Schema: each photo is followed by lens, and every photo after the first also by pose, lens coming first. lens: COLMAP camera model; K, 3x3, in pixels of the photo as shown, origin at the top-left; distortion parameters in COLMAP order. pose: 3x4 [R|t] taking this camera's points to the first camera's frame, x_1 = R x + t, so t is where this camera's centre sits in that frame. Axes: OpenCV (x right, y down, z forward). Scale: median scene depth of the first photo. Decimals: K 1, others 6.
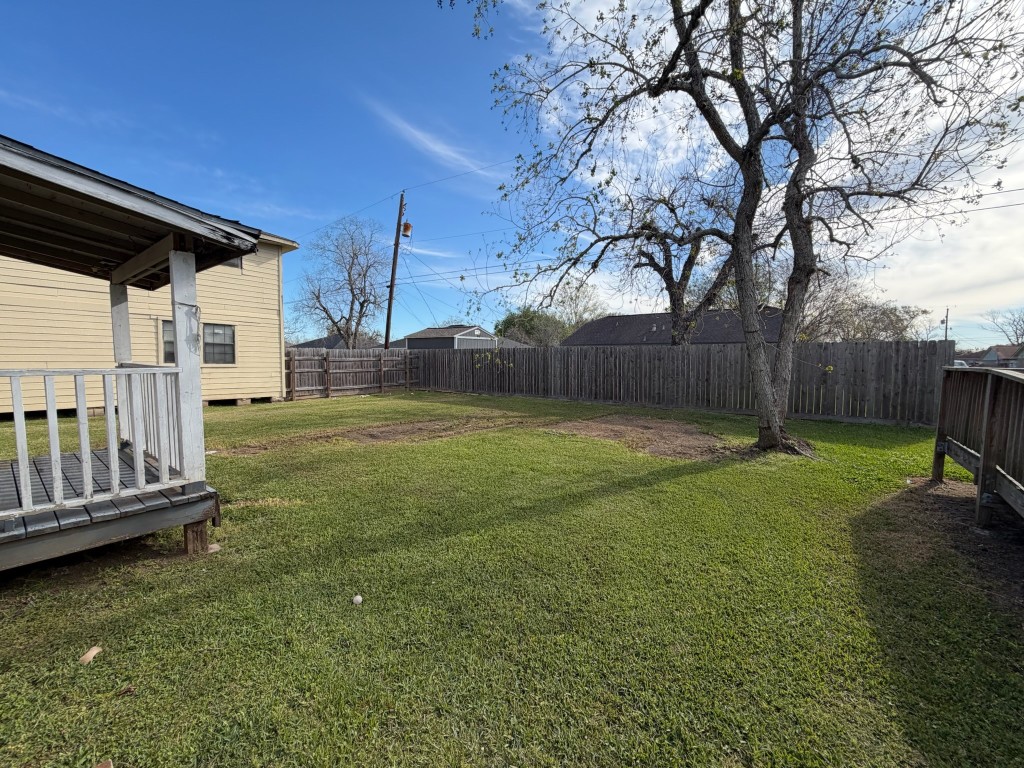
lens RADIAL K [[407.0, 0, 510.0], [0, 407.0, 384.1], [0, 0, 1]] dist [0.000615, -0.000015]
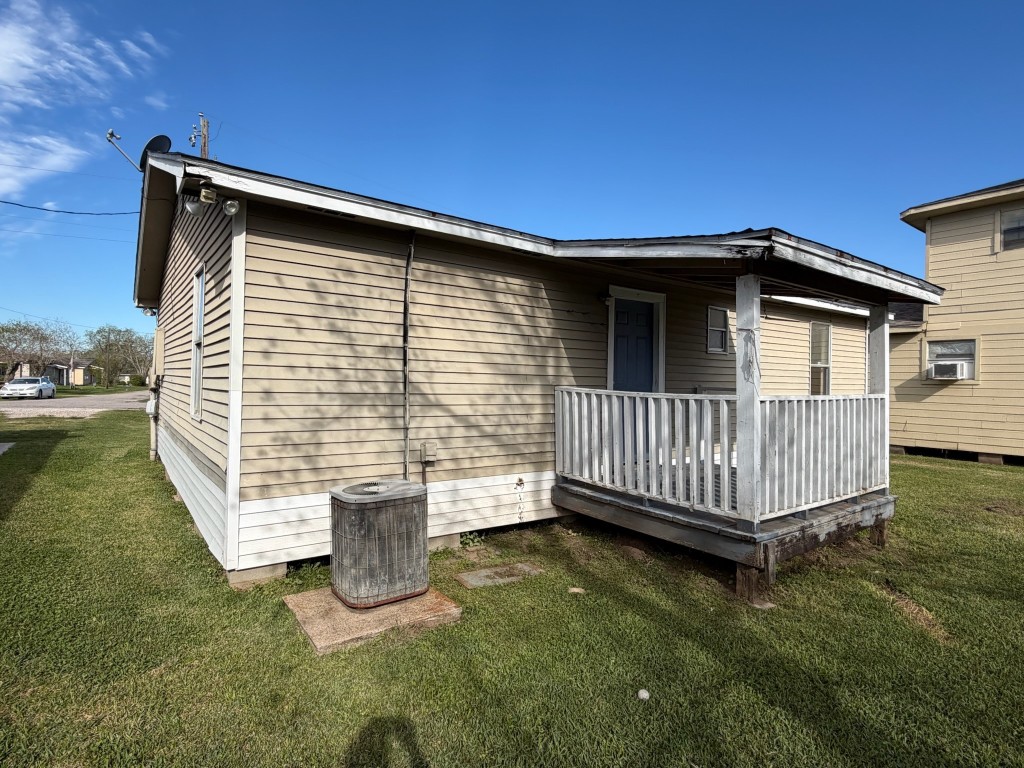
lens RADIAL K [[544.9, 0, 512.0], [0, 544.9, 384.0], [0, 0, 1]] dist [-0.000102, 0.000019]
pose [[-0.281503, -0.009139, -0.959517, 0.584986], [-0.075472, 0.997068, 0.012645, -0.043692], [0.956588, 0.075976, -0.281368, 0.852412]]
